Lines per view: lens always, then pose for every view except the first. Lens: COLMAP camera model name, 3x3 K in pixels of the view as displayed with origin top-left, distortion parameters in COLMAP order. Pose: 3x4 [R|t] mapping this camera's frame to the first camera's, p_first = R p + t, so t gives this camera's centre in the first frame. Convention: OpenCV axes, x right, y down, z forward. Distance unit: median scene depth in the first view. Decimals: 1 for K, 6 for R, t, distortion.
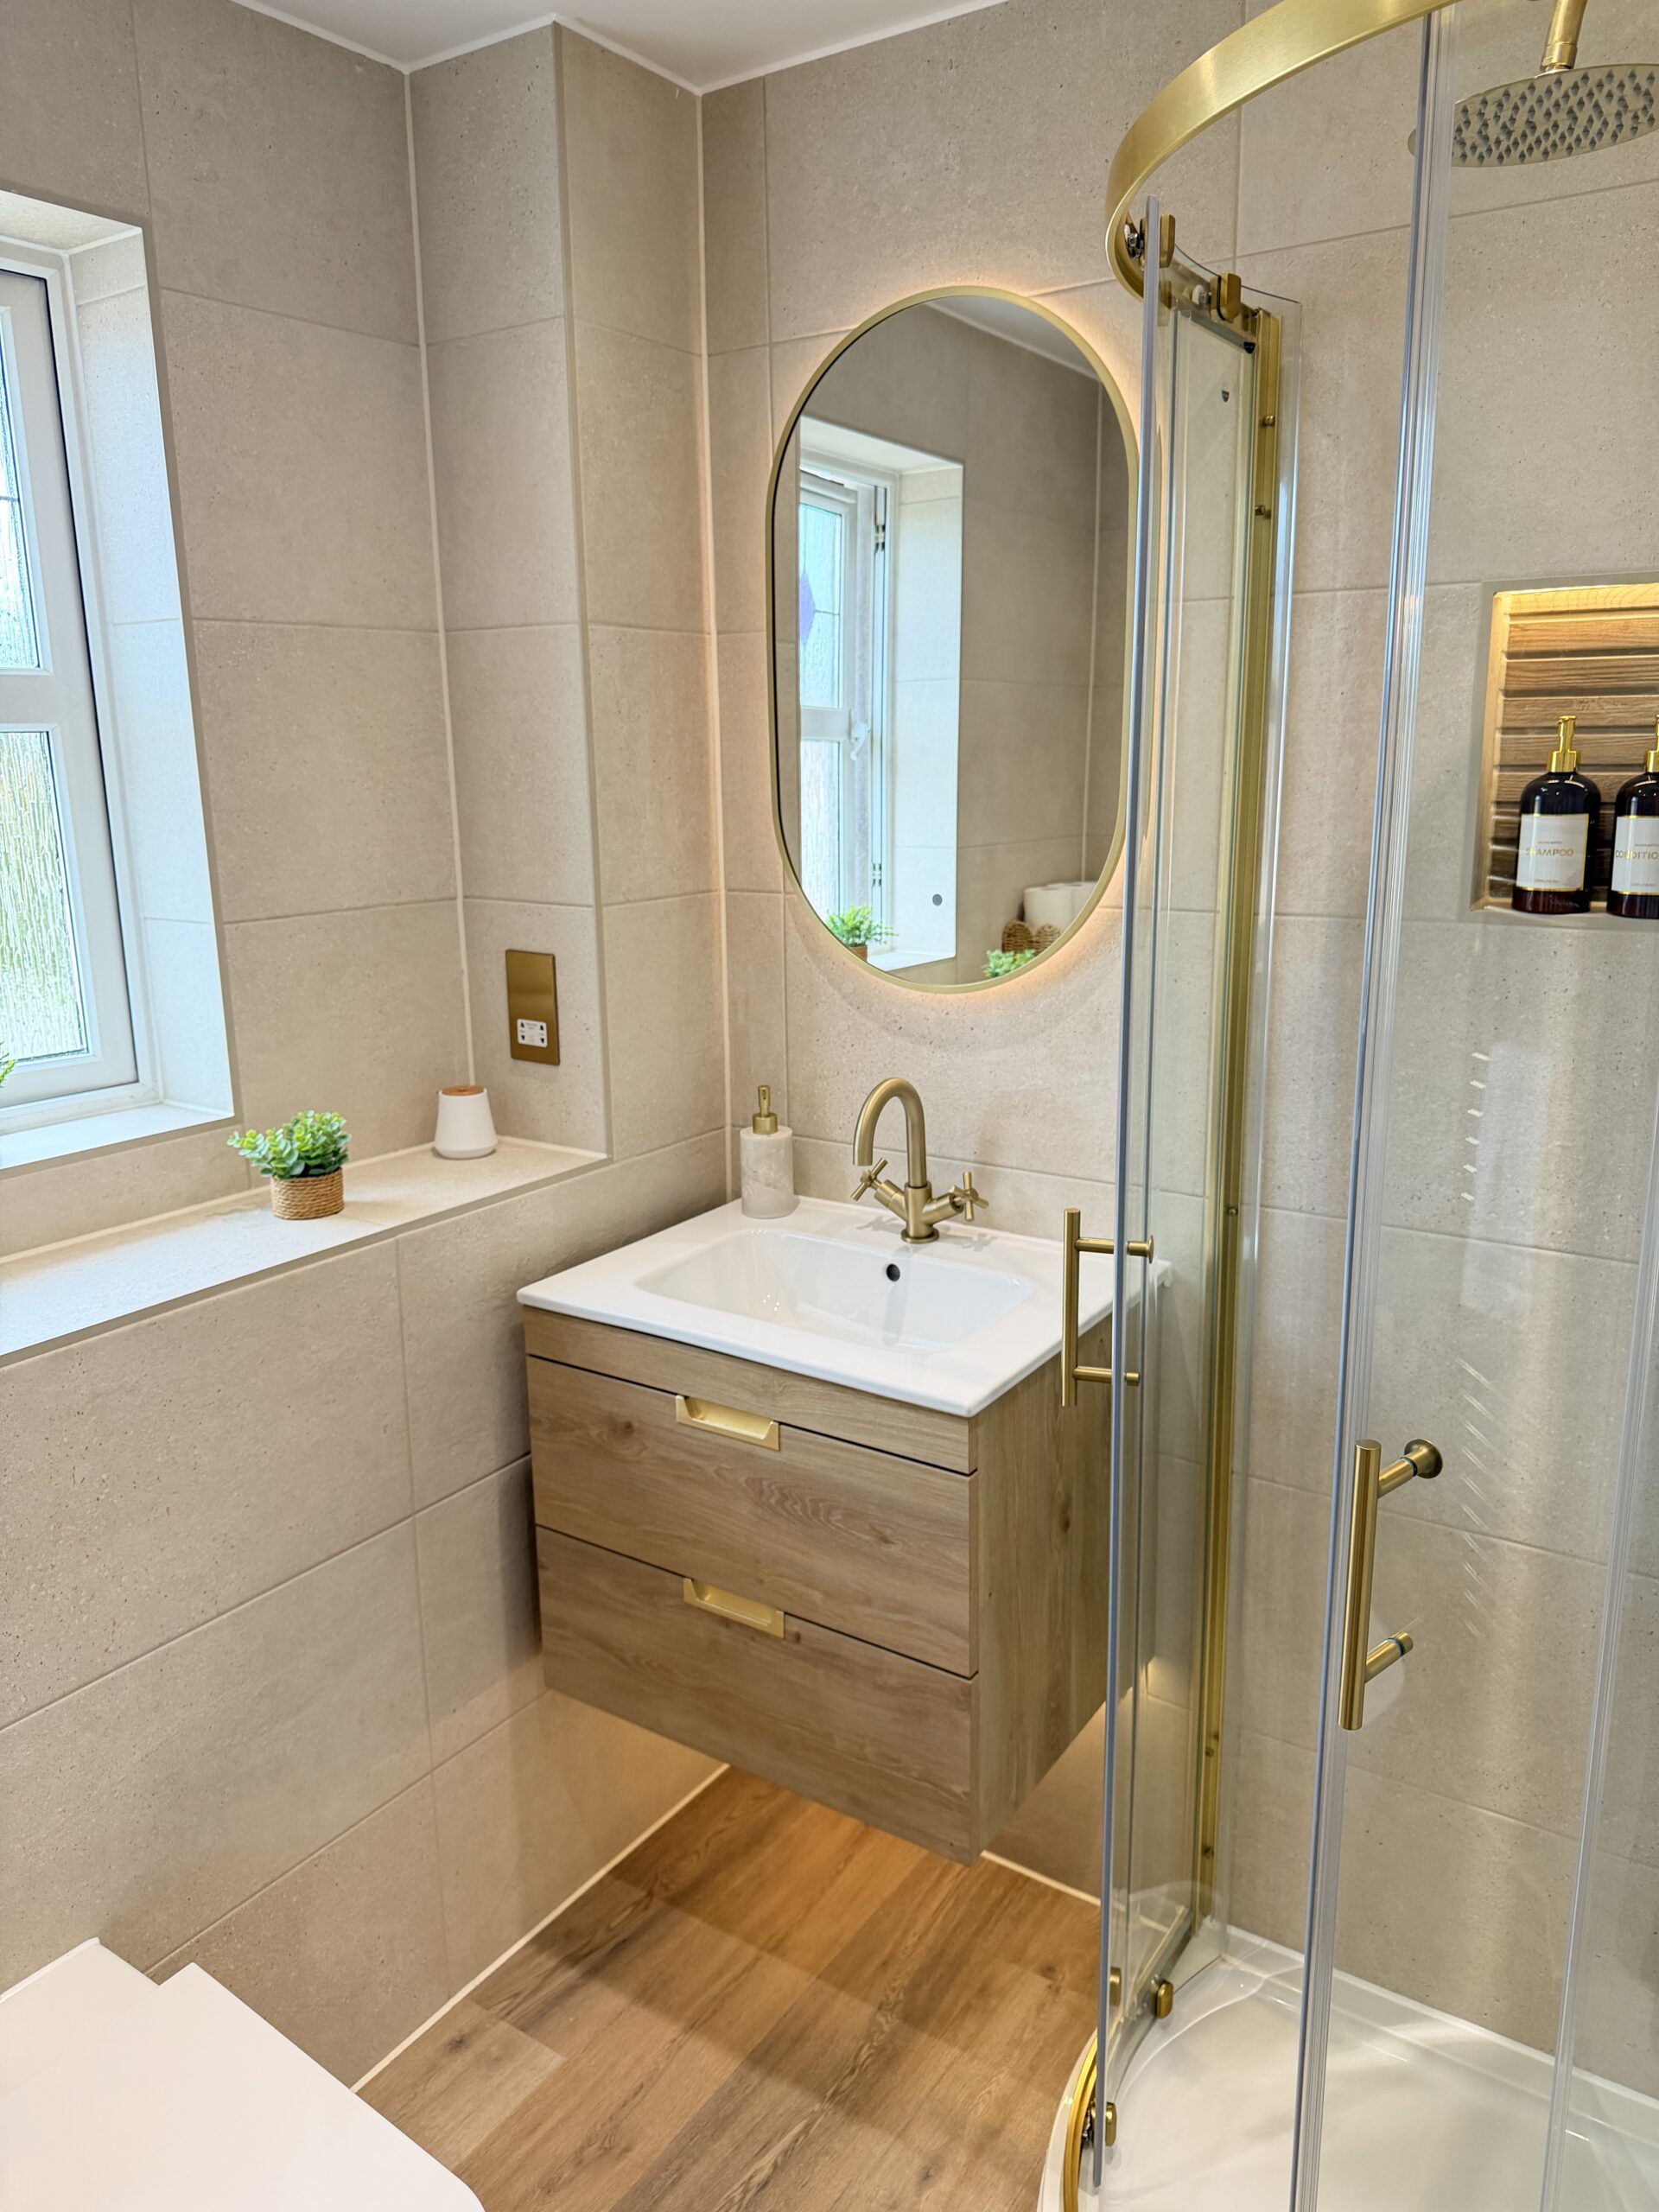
lens RADIAL K [[1568.4, 0, 834.1], [0, 1568.4, 1102.4], [0, 0, 1]] dist [0.052479, -0.074159]
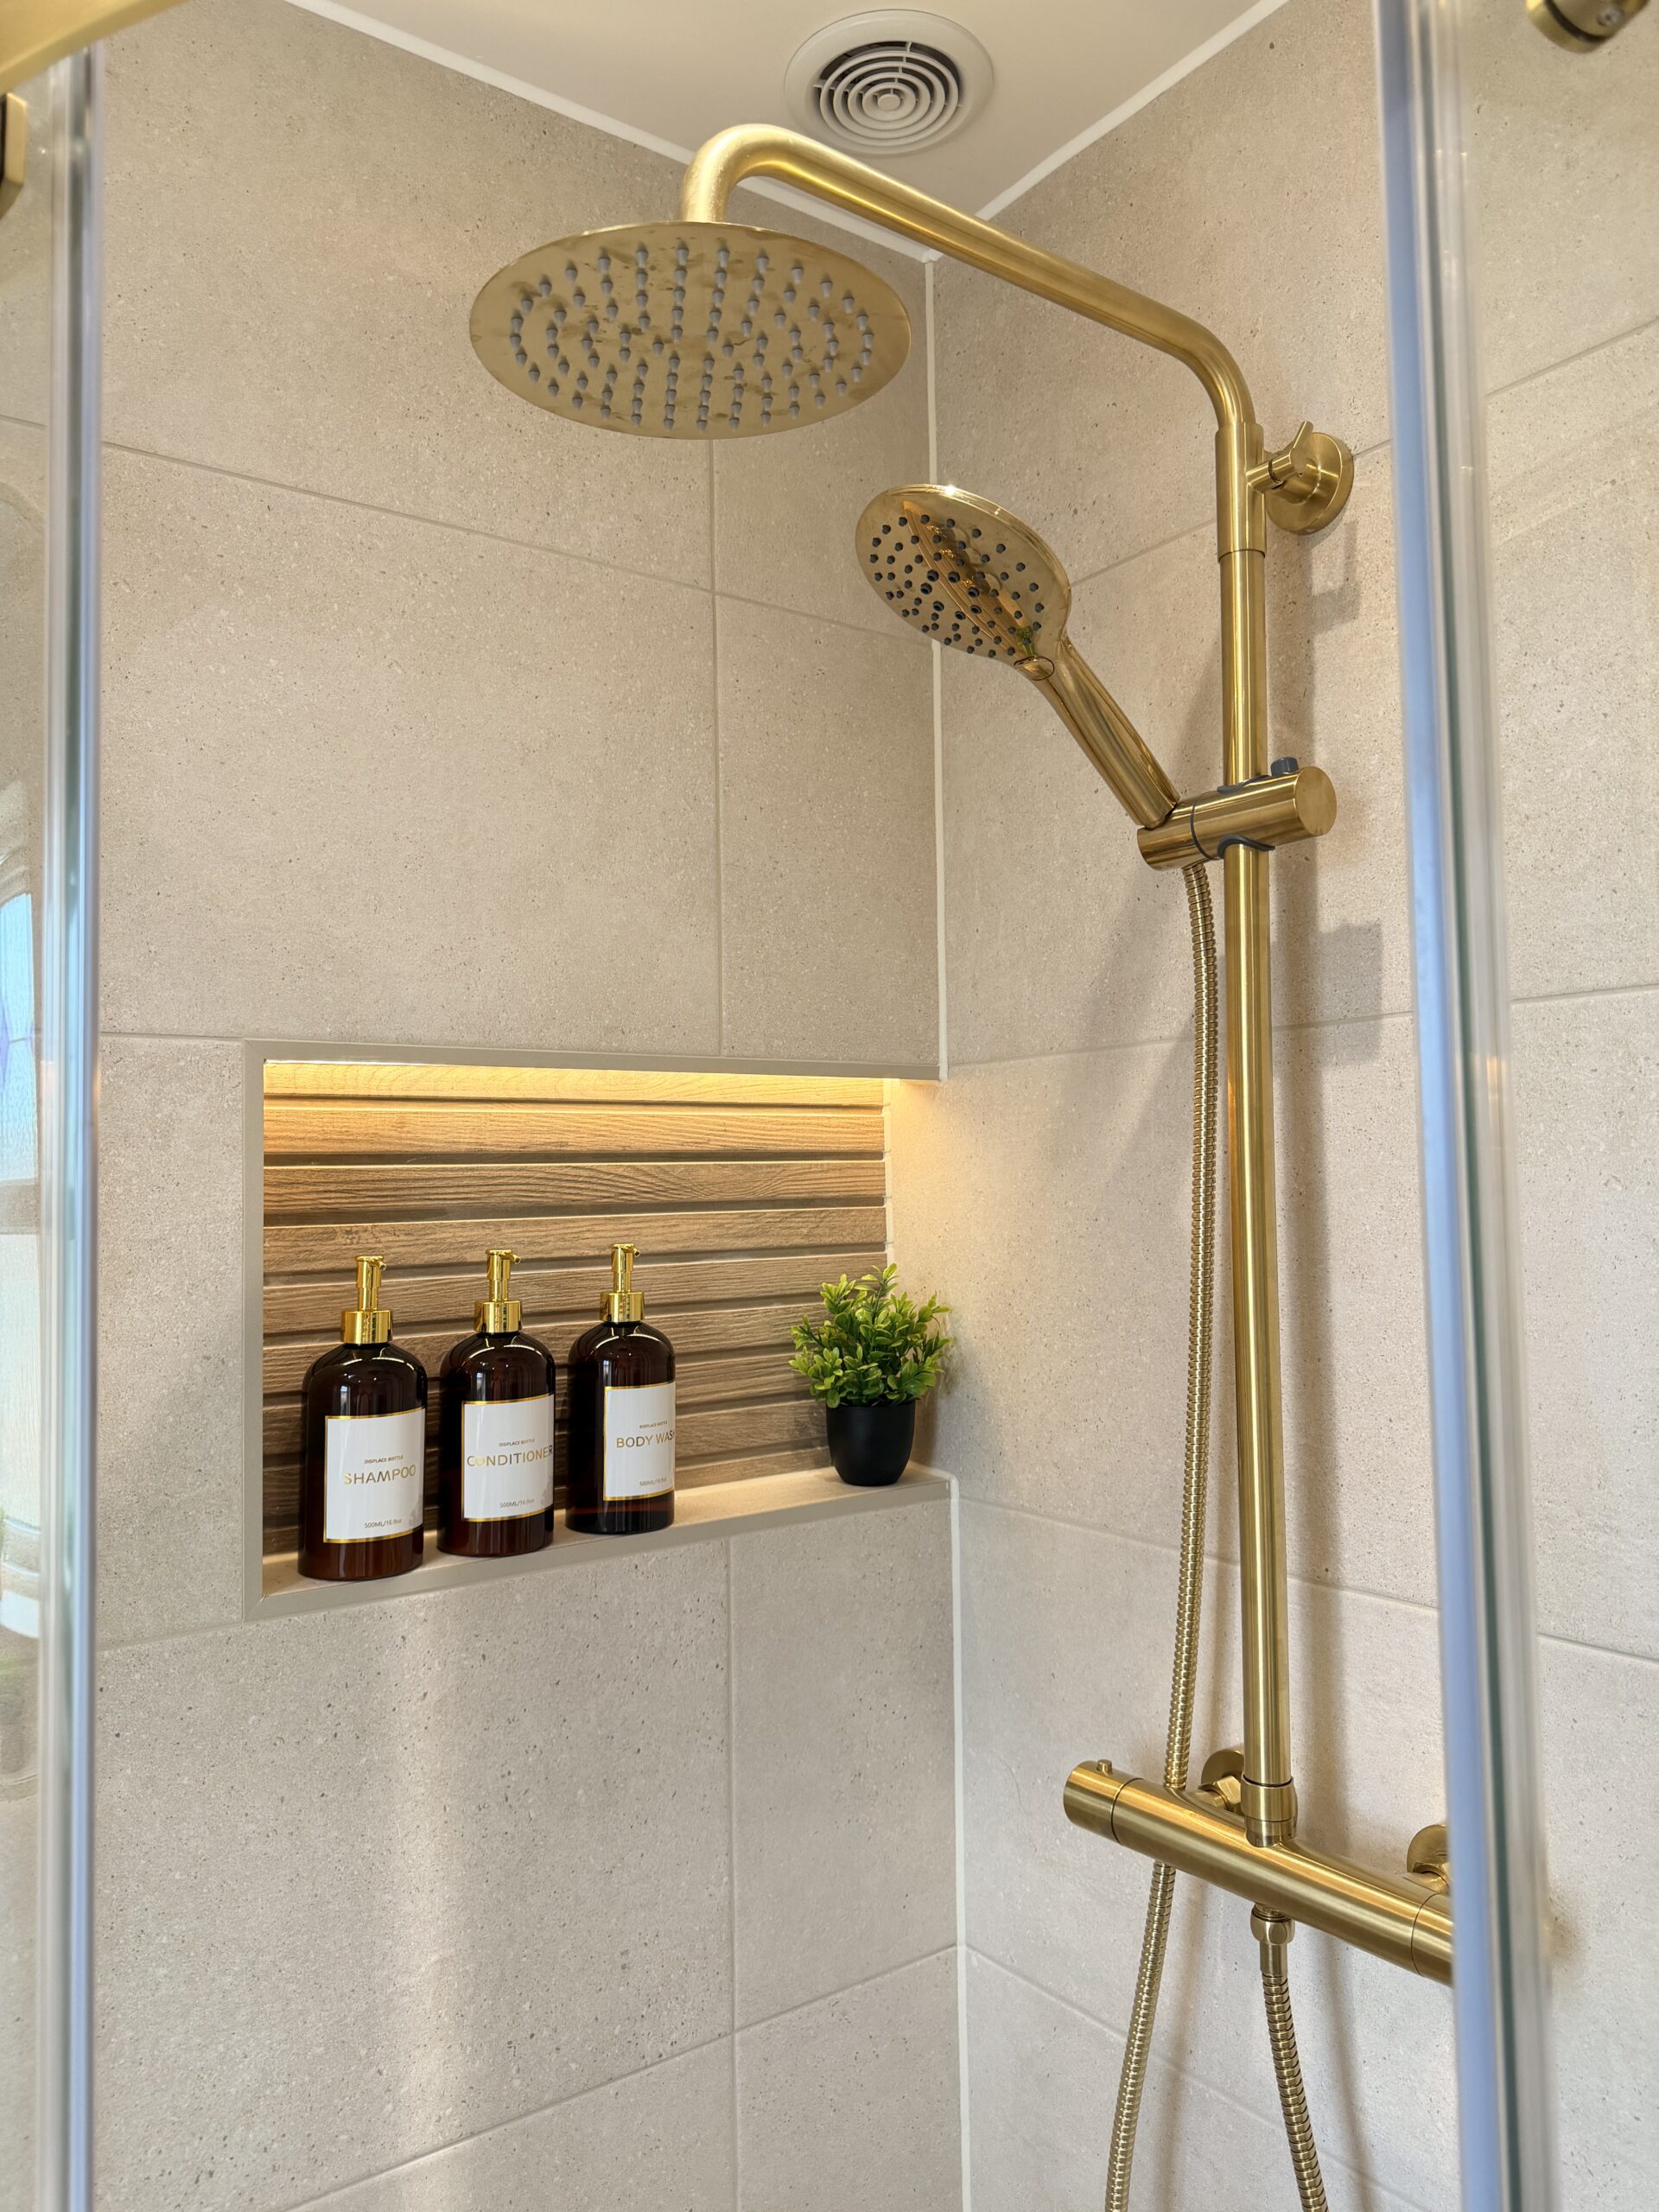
lens RADIAL K [[1568.4, 0, 834.1], [0, 1568.4, 1102.4], [0, 0, 1]] dist [0.052479, -0.074159]
pose [[0.353791, 0.053018, 0.933821, -0.052920], [0.224138, 0.964496, -0.139677, -0.147880], [-0.908072, 0.258721, 0.329346, 0.517324]]
